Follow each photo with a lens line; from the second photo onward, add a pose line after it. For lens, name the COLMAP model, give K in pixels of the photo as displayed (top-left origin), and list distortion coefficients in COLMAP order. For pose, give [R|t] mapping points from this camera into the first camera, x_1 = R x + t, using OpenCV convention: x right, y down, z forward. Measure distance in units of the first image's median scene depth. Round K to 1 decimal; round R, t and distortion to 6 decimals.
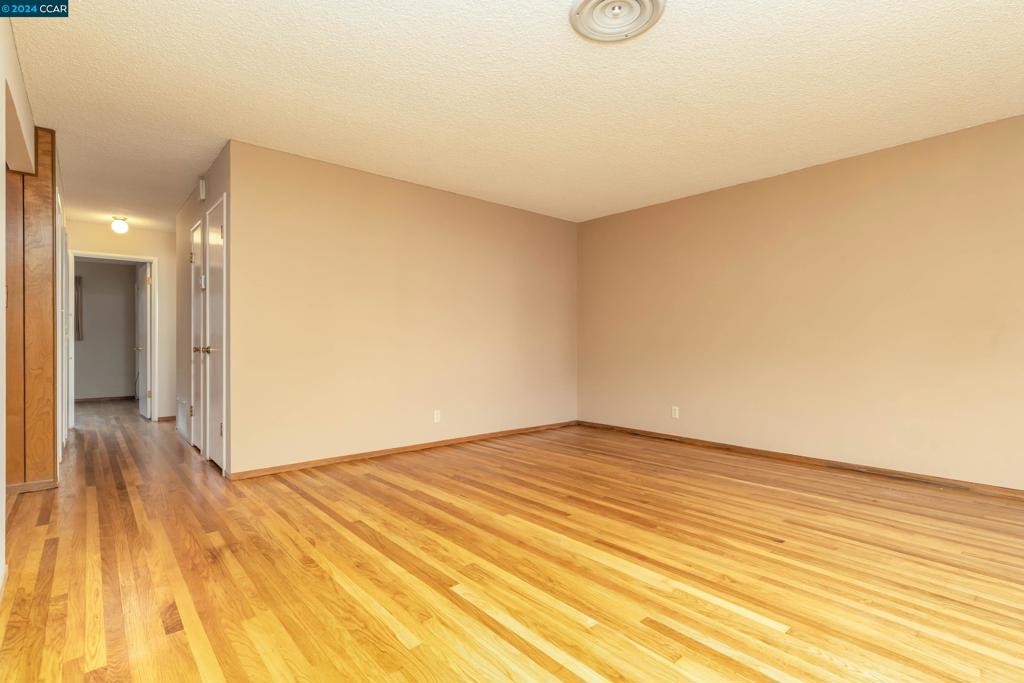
lens RADIAL K [[492.9, 0, 506.3], [0, 492.9, 340.8], [0, 0, 1]] dist [0.000230, 0.001459]
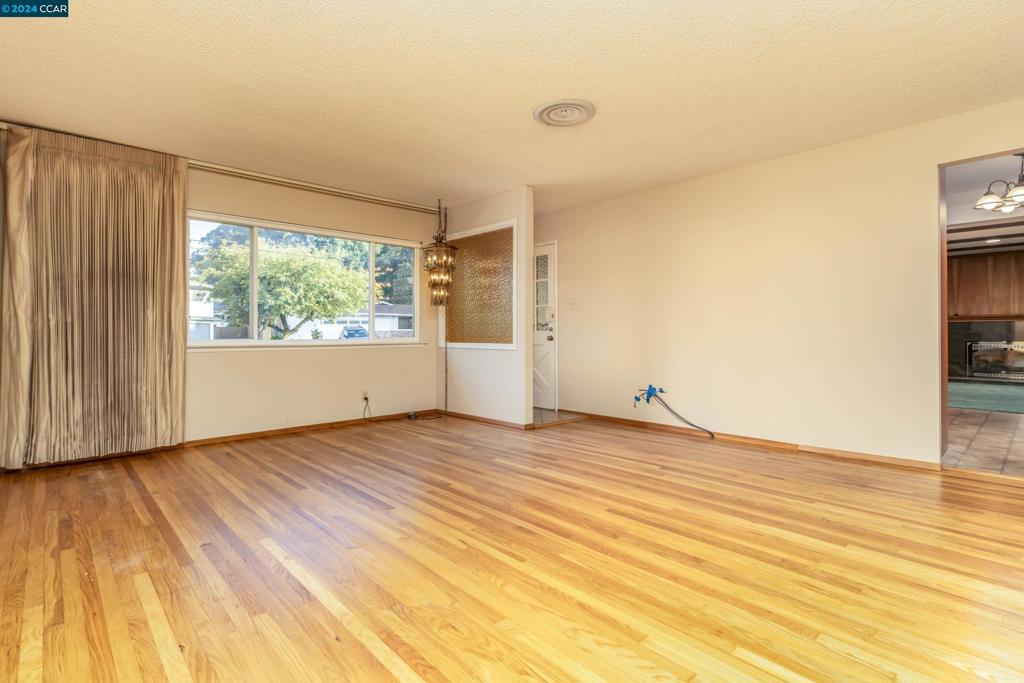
lens RADIAL K [[492.9, 0, 513.5], [0, 492.9, 332.8], [0, 0, 1]] dist [0.000230, 0.001459]
pose [[-0.998809, 0.006070, -0.048412, 0.358774], [0.006017, 0.999981, 0.001245, 0.010272], [0.048418, 0.000953, -0.998827, 1.972543]]
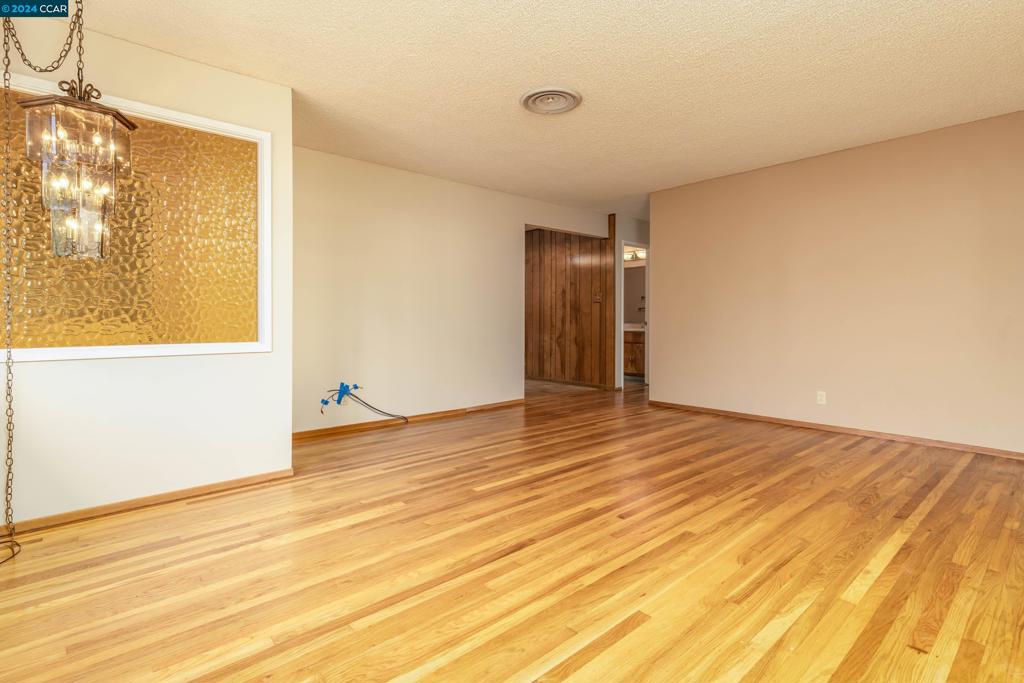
lens RADIAL K [[492.9, 0, 499.8], [0, 492.9, 330.1], [0, 0, 1]] dist [0.000230, 0.001459]
pose [[-0.002030, 0.020845, -0.999781, 1.365939], [0.001524, 0.999782, 0.020842, 0.005985], [0.999997, -0.001481, -0.002061, 0.669021]]
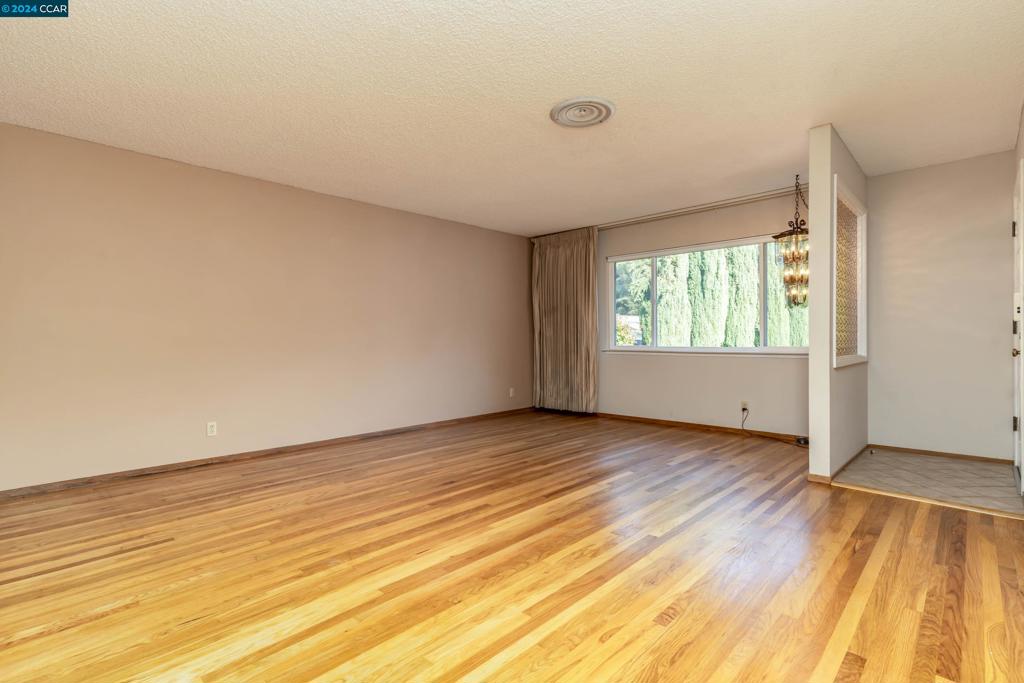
lens RADIAL K [[492.9, 0, 505.5], [0, 492.9, 344.3], [0, 0, 1]] dist [0.000230, 0.001459]
pose [[-0.097851, -0.005926, 0.995183, -0.944937], [0.006696, 0.999956, 0.006612, 0.002879], [-0.995179, 0.007311, -0.097807, 1.081563]]
